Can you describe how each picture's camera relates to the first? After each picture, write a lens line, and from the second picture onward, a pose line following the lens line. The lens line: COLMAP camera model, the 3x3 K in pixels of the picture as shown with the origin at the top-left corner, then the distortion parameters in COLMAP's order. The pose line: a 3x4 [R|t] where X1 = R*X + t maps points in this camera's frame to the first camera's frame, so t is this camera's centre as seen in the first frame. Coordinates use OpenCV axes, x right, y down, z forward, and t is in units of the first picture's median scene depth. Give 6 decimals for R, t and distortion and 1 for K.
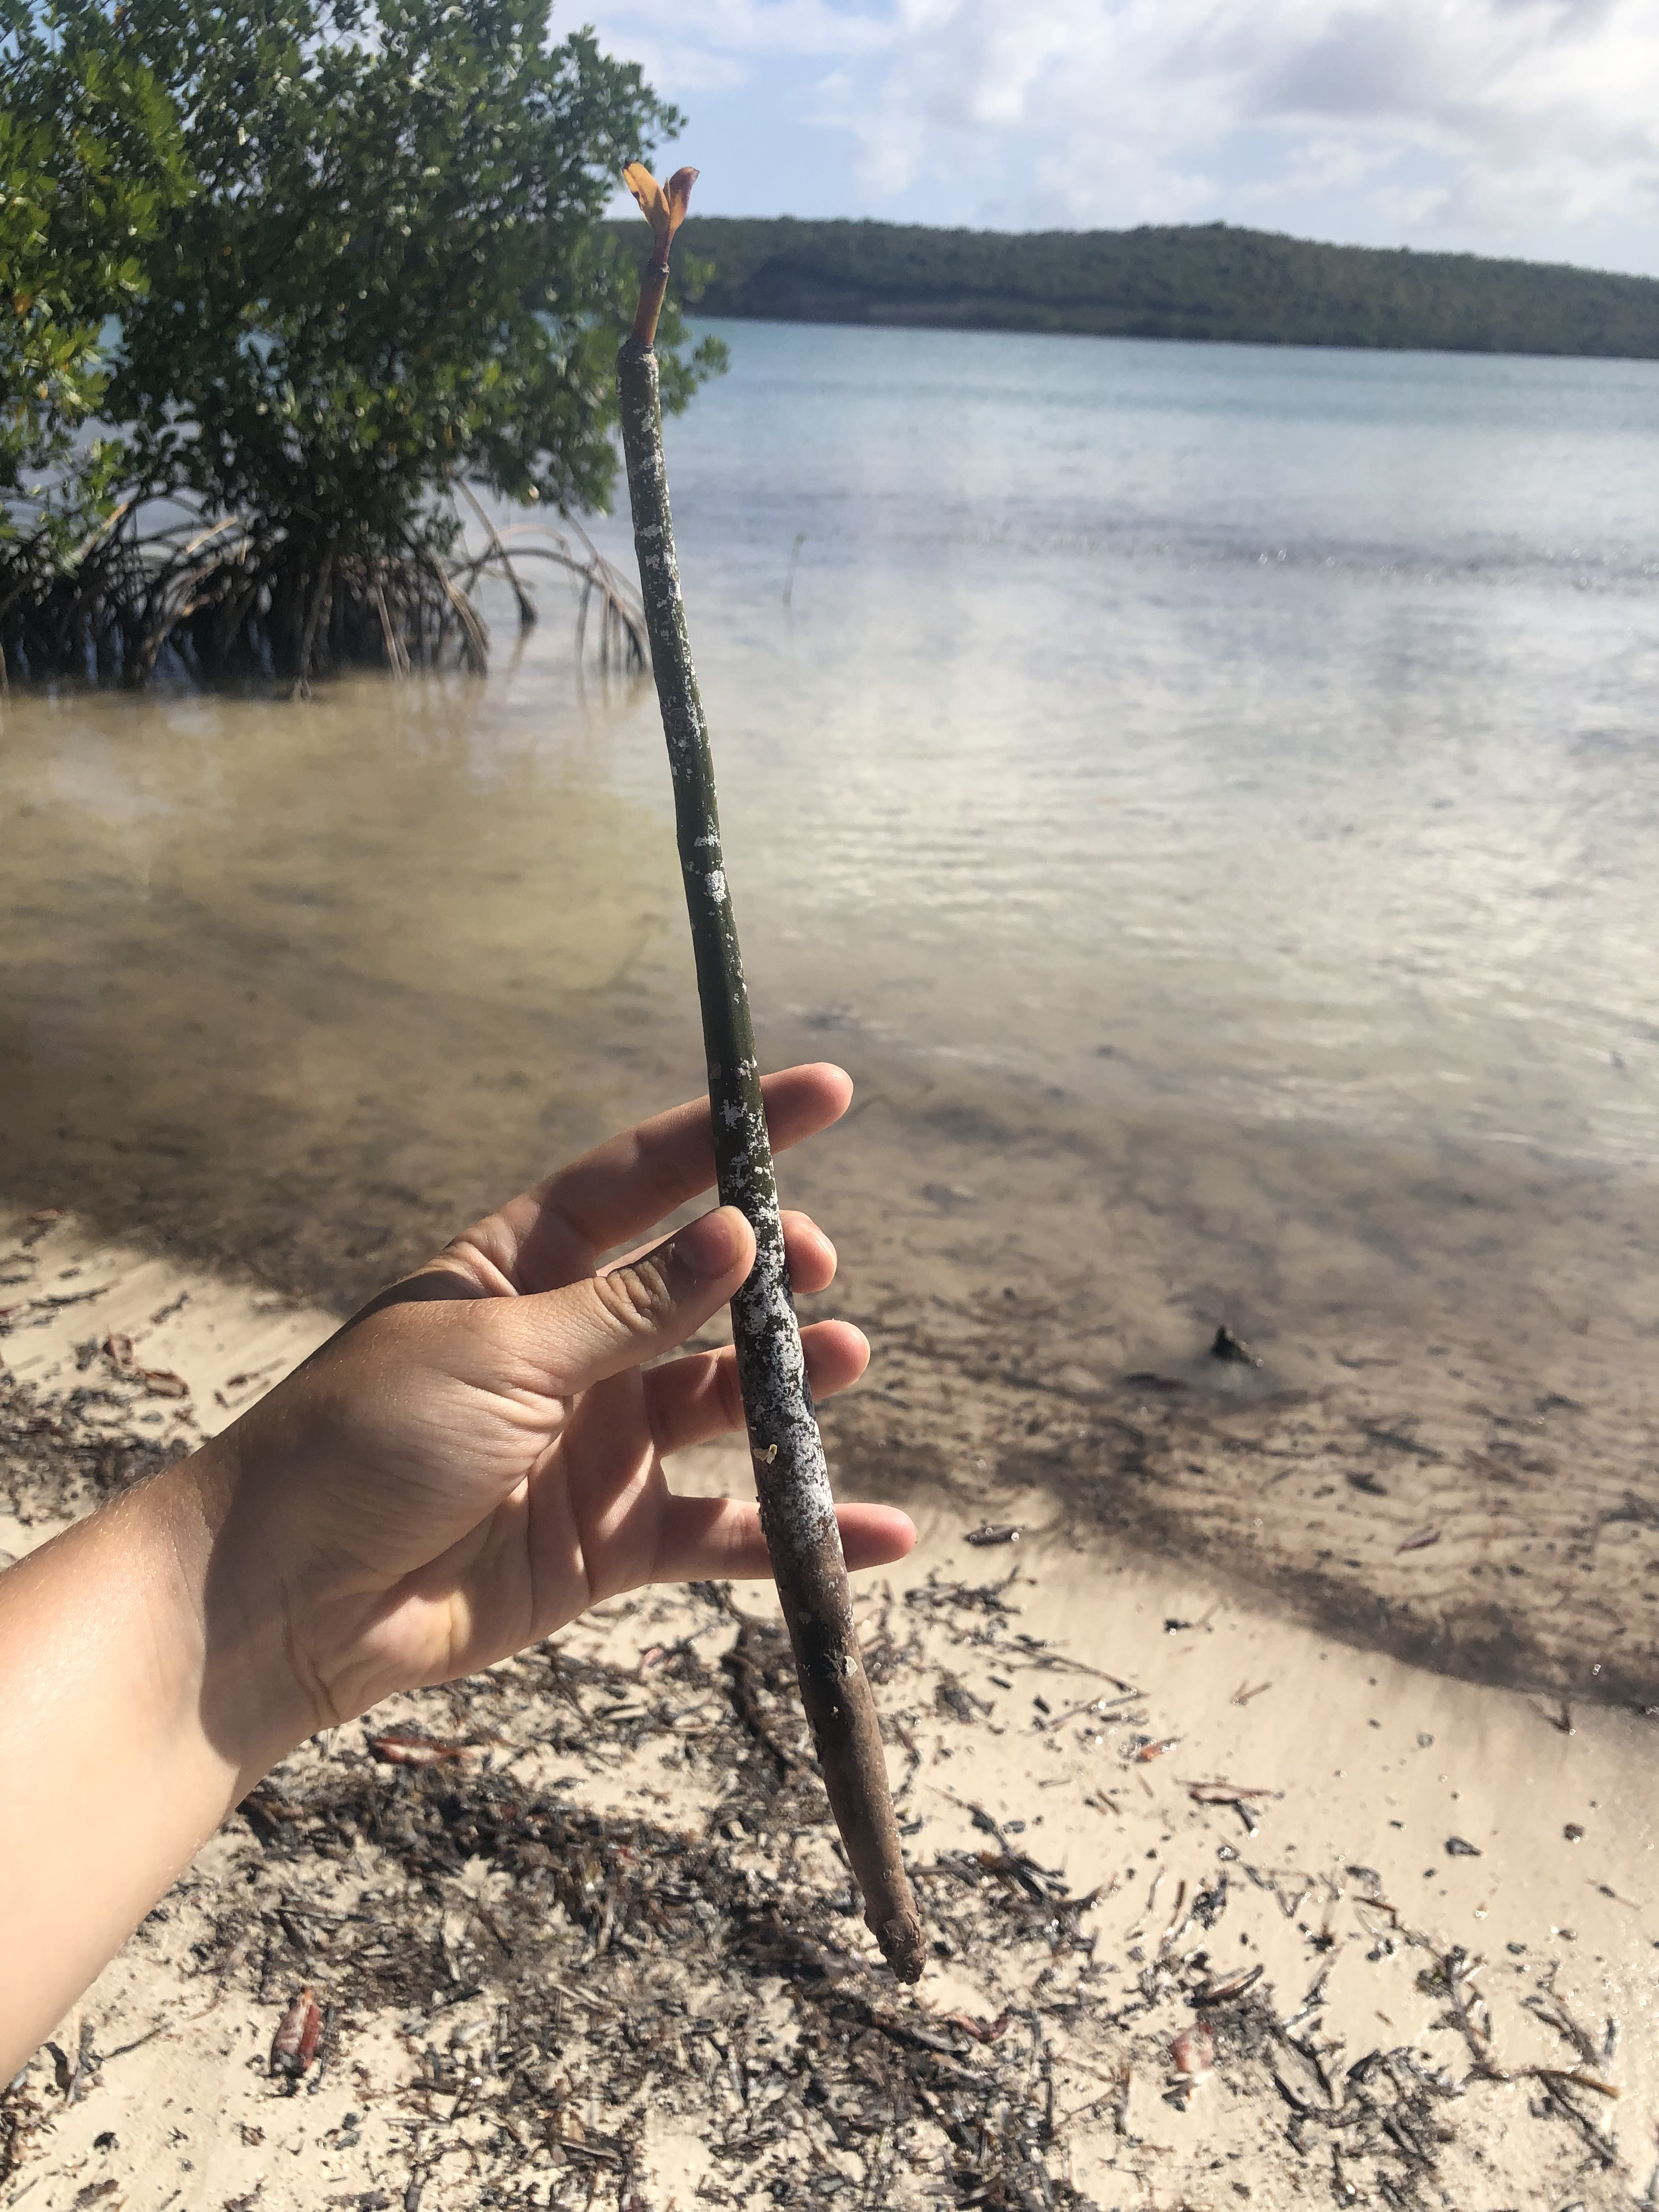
lens RADIAL K [[1825.6, 0, 825.6], [0, 1825.6, 1092.2], [0, 0, 1]] dist [0.004874, 0.004605]
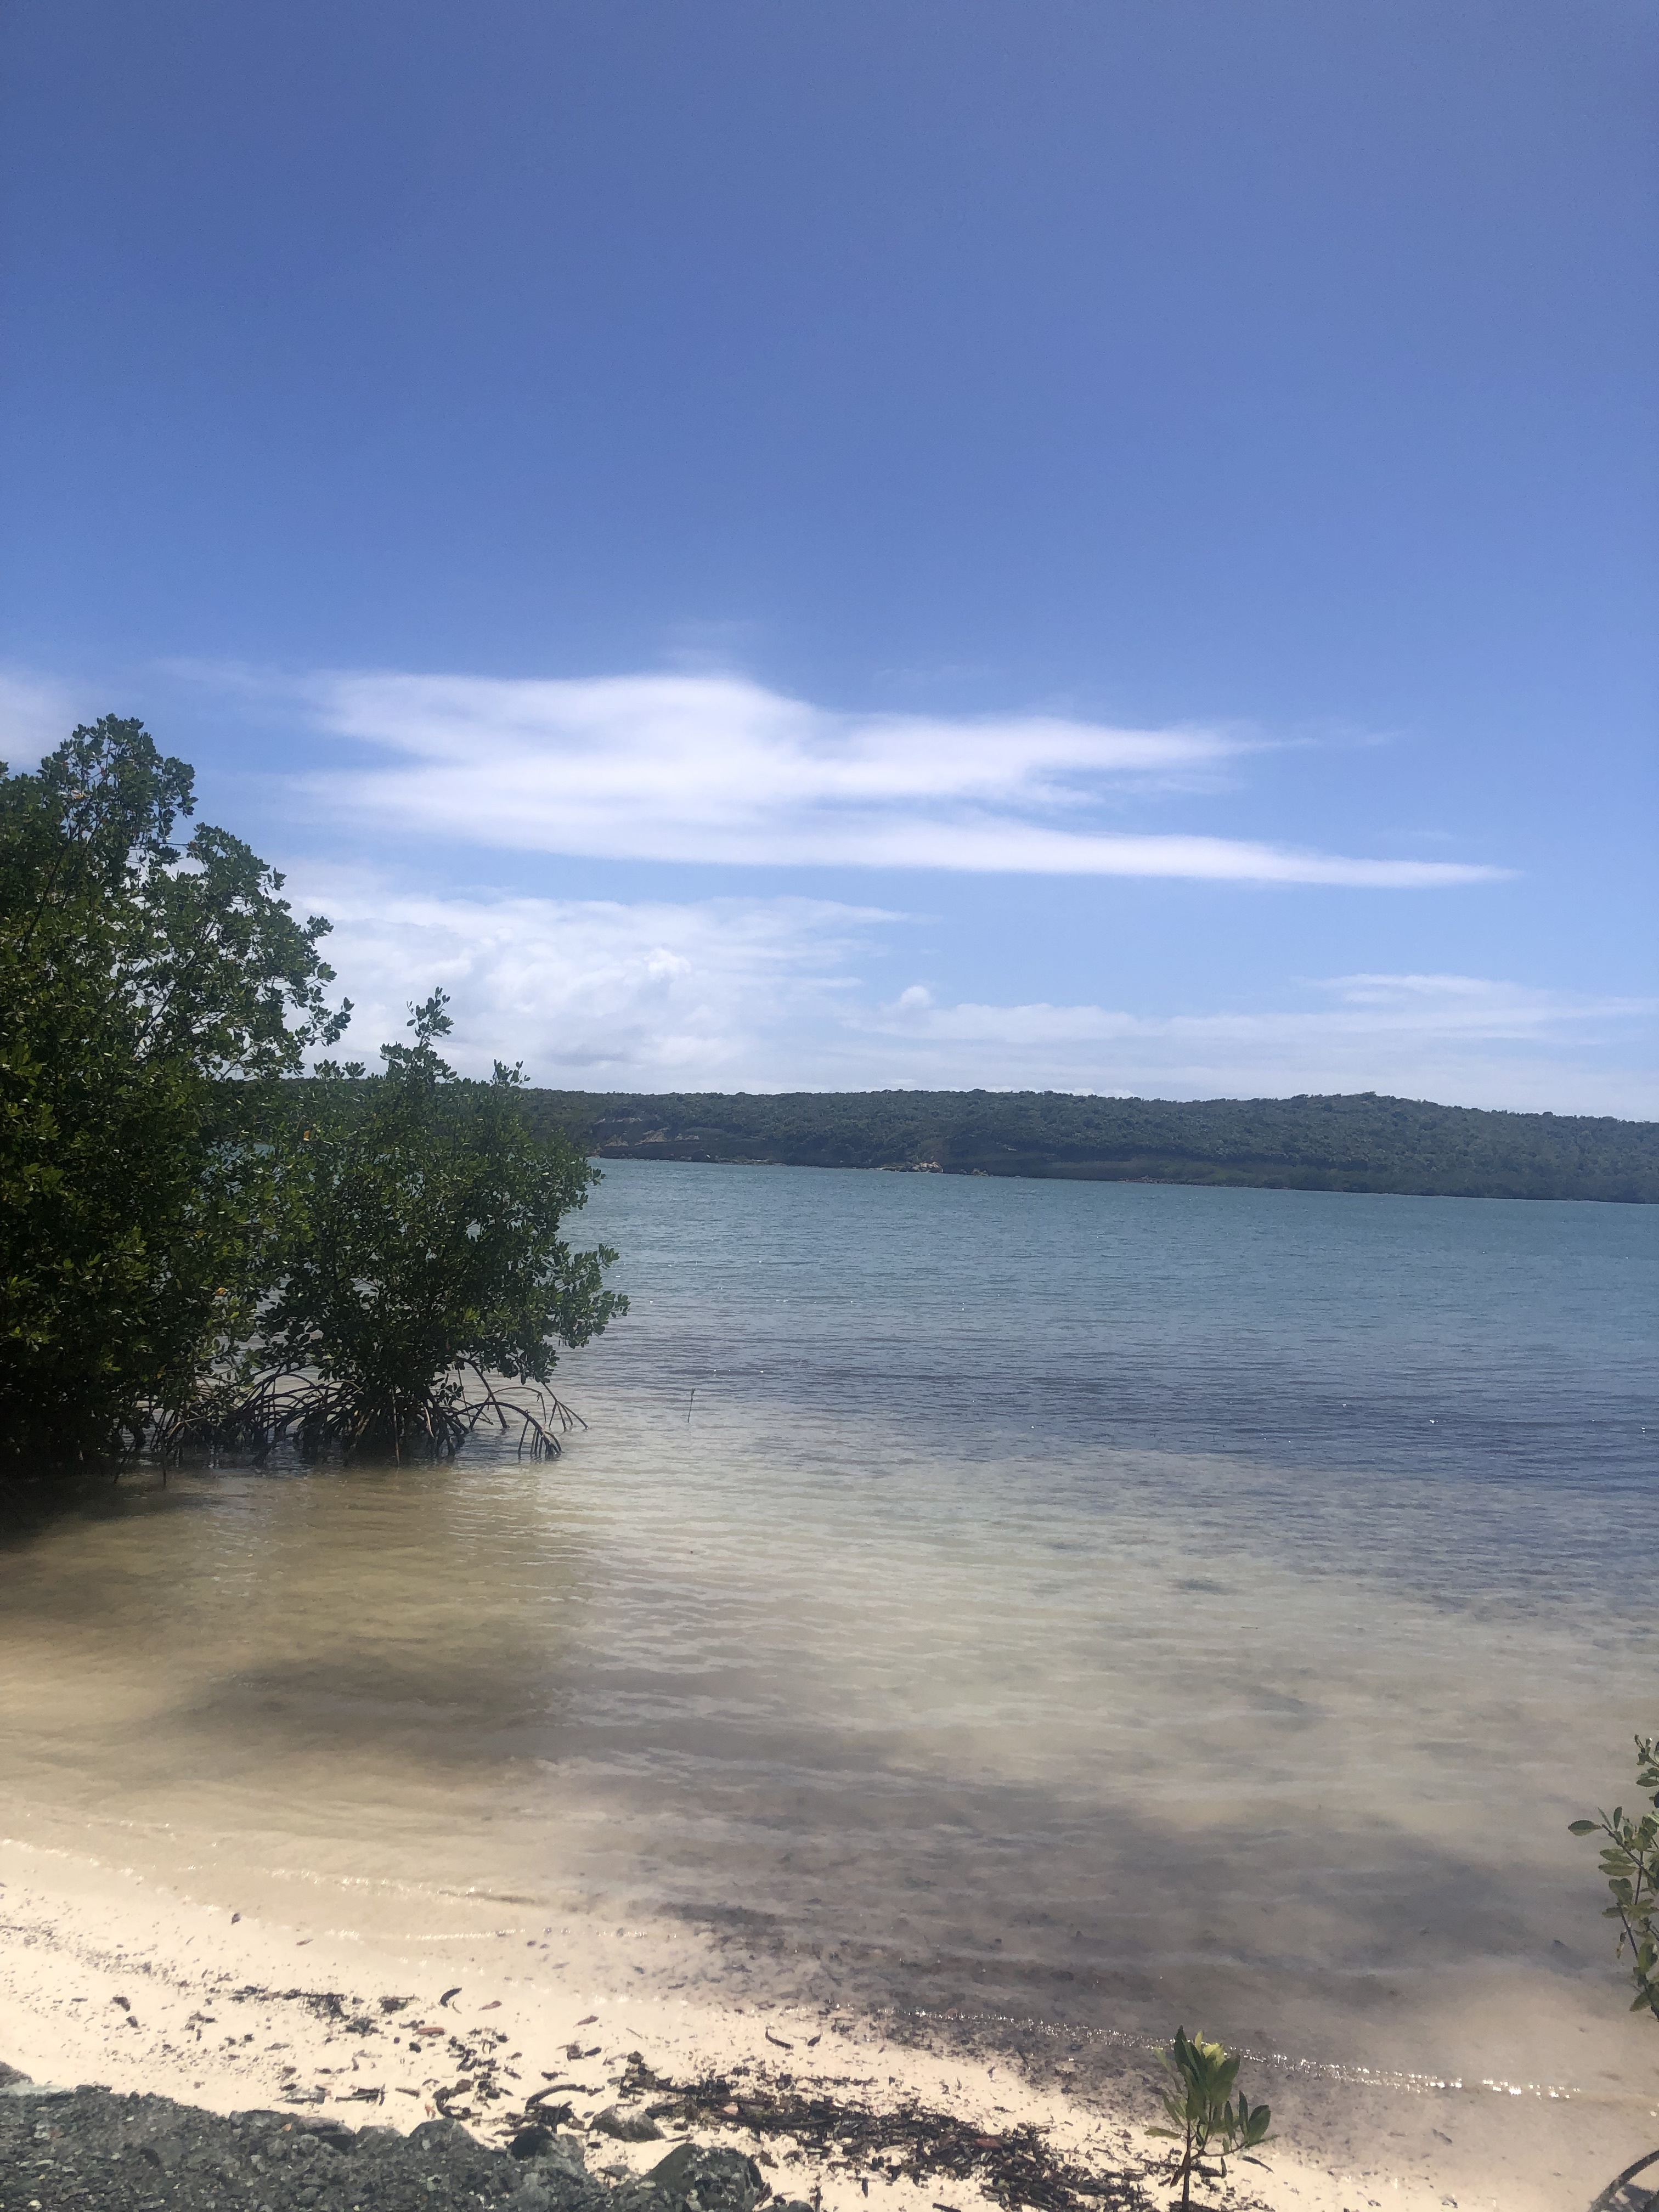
lens RADIAL K [[1825.6, 0, 828.6], [0, 1825.6, 1096.3], [0, 0, 1]] dist [0.004874, 0.004605]
pose [[0.994853, -0.009528, -0.100885, 0.284303], [-0.034601, 0.903790, -0.426575, 0.144714], [0.095243, 0.427870, 0.898808, -0.557353]]
